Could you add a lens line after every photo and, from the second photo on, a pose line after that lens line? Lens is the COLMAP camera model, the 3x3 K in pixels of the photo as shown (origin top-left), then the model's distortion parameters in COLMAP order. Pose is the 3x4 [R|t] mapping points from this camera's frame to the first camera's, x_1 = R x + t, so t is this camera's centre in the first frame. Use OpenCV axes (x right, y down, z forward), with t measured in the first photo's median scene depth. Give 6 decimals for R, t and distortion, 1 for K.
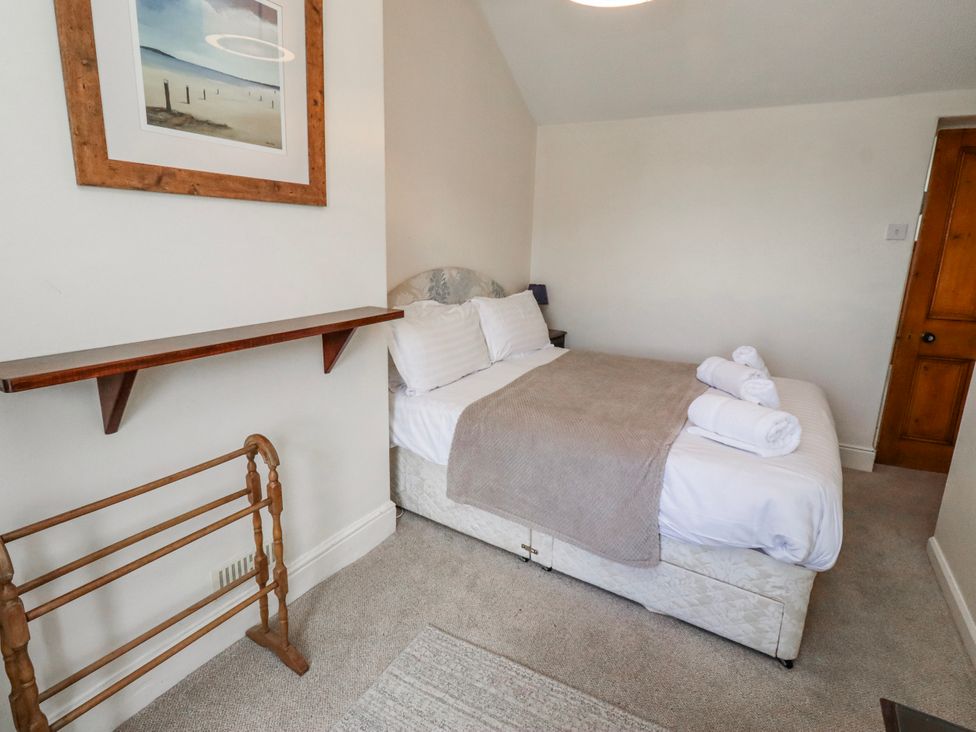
lens RADIAL K [[509.1, 0, 492.7], [0, 509.1, 349.4], [0, 0, 1]] dist [0.003860, -0.000159]
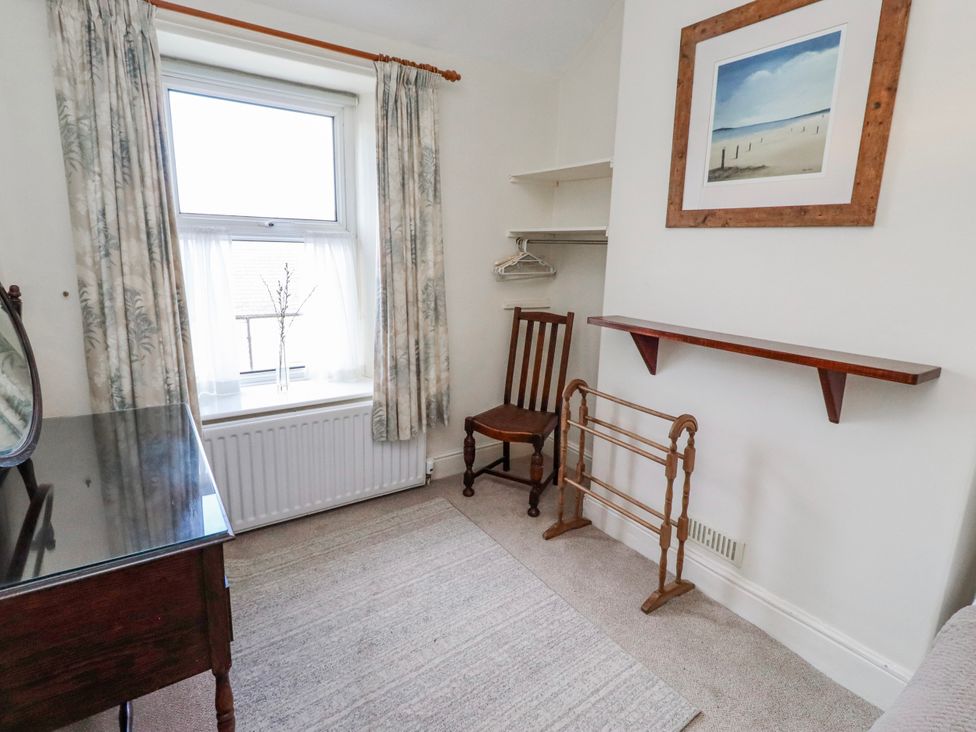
lens RADIAL K [[544.5, 0, 486.4], [0, 544.5, 353.6], [0, 0, 1]] dist [0.002572, 0.000587]
pose [[-0.453345, 0.143581, -0.879695, 0.967245], [-0.225338, 0.936419, 0.268966, -0.234865], [0.862381, 0.320163, -0.392167, 1.115216]]
